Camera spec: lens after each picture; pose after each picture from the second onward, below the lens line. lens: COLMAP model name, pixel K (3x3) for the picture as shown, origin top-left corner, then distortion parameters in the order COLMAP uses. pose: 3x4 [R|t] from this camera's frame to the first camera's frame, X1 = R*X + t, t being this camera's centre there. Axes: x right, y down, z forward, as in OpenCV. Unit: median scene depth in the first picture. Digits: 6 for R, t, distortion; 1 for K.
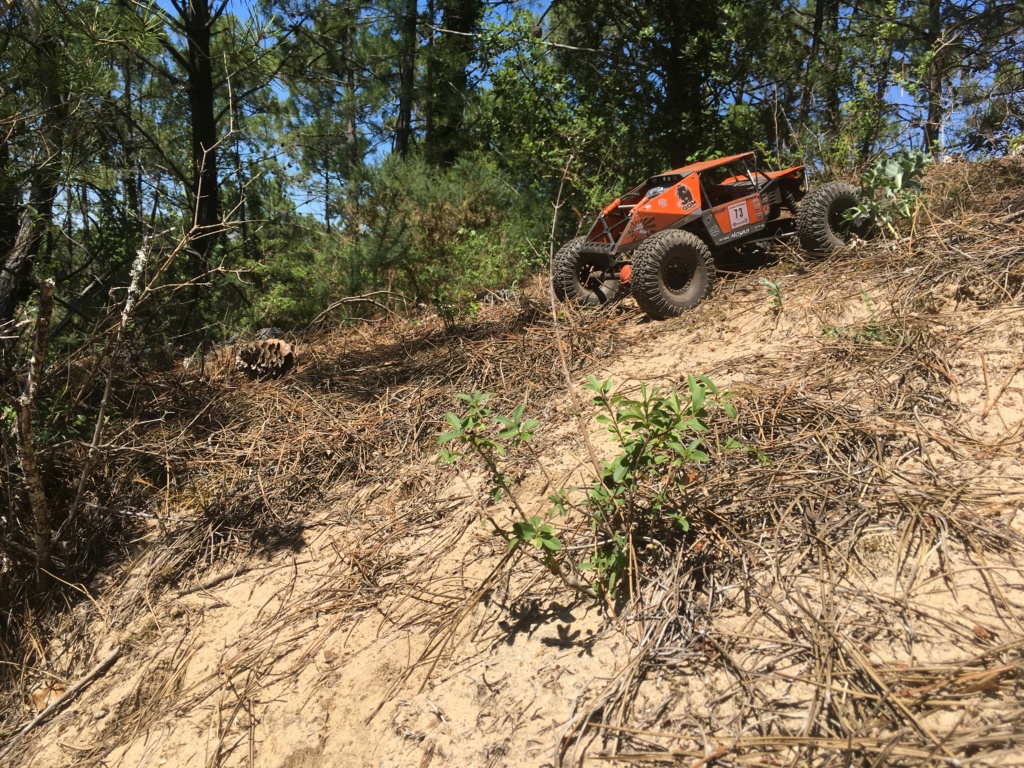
lens RADIAL K [[890.3, 0, 512.0], [0, 890.3, 384.0], [0, 0, 1]] dist [0.108590, -0.172775]
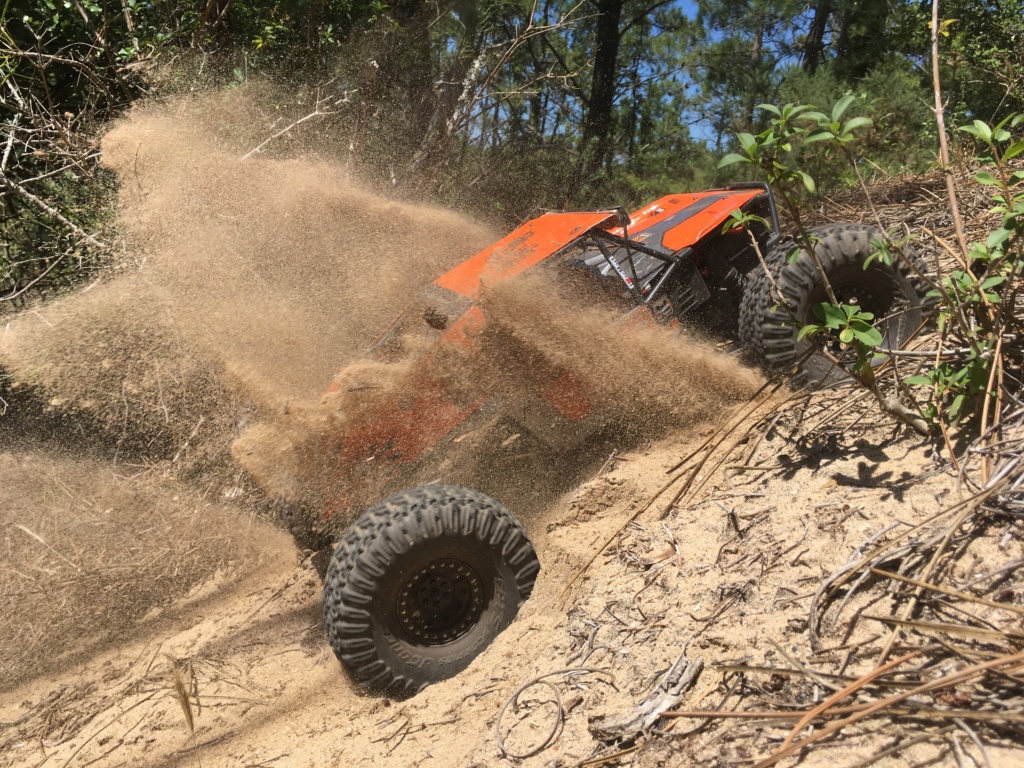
lens RADIAL K [[890.3, 0, 512.0], [0, 890.3, 384.0], [0, 0, 1]] dist [0.108590, -0.172775]
pose [[0.911771, 0.150536, -0.382115, 0.063392], [-0.123272, 0.987814, 0.095013, 0.175316], [0.391762, -0.039526, 0.919217, 0.247809]]
